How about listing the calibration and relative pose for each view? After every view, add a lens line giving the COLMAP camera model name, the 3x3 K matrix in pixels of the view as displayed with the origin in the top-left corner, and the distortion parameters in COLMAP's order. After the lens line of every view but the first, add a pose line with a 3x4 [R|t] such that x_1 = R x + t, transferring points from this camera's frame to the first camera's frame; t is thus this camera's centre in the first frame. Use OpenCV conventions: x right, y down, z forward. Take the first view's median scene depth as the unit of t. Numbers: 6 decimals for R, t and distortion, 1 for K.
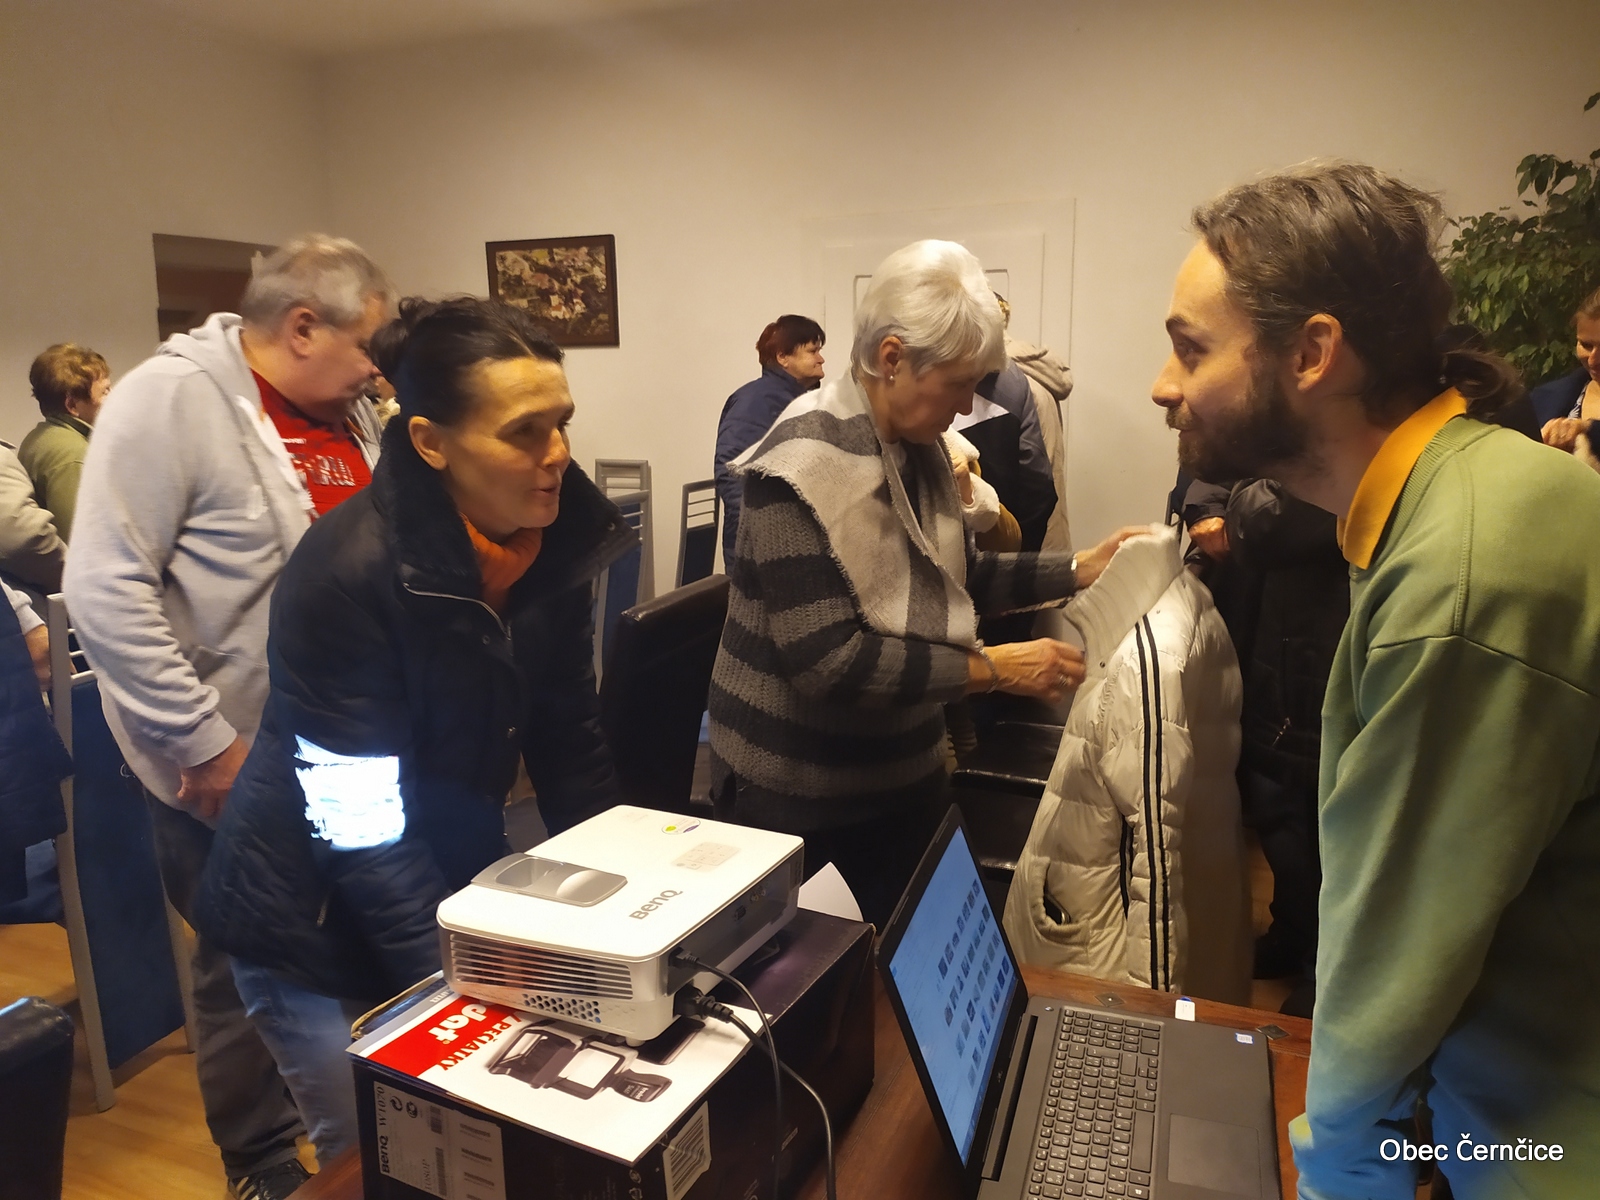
lens RADIAL K [[1210.8, 0, 804.1], [0, 1210.8, 592.5], [0, 0, 1]] dist [0.059938, -0.054942]
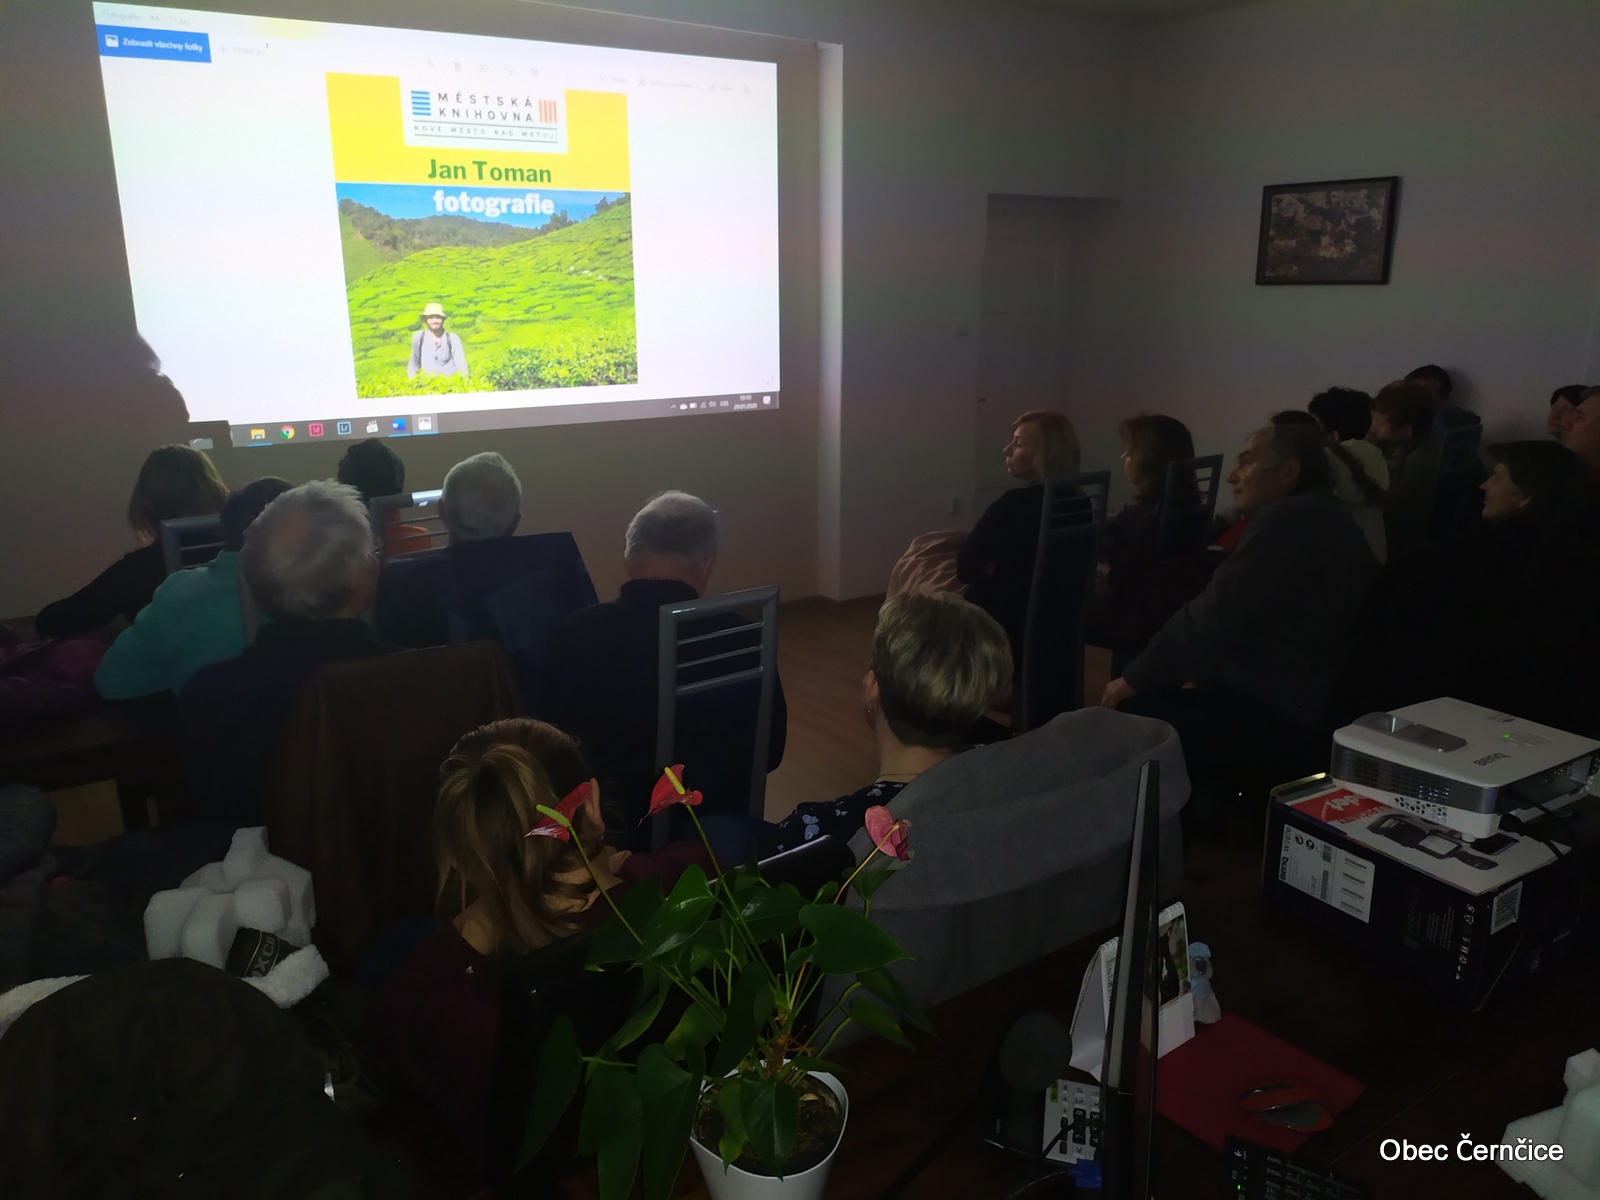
lens RADIAL K [[1210.8, 0, 804.1], [0, 1210.8, 592.5], [0, 0, 1]] dist [0.059938, -0.054942]
pose [[0.860695, 0.141671, -0.489013, -0.115096], [-0.101447, 0.988966, 0.107957, -0.024668], [0.498912, -0.043309, 0.865570, -0.620181]]
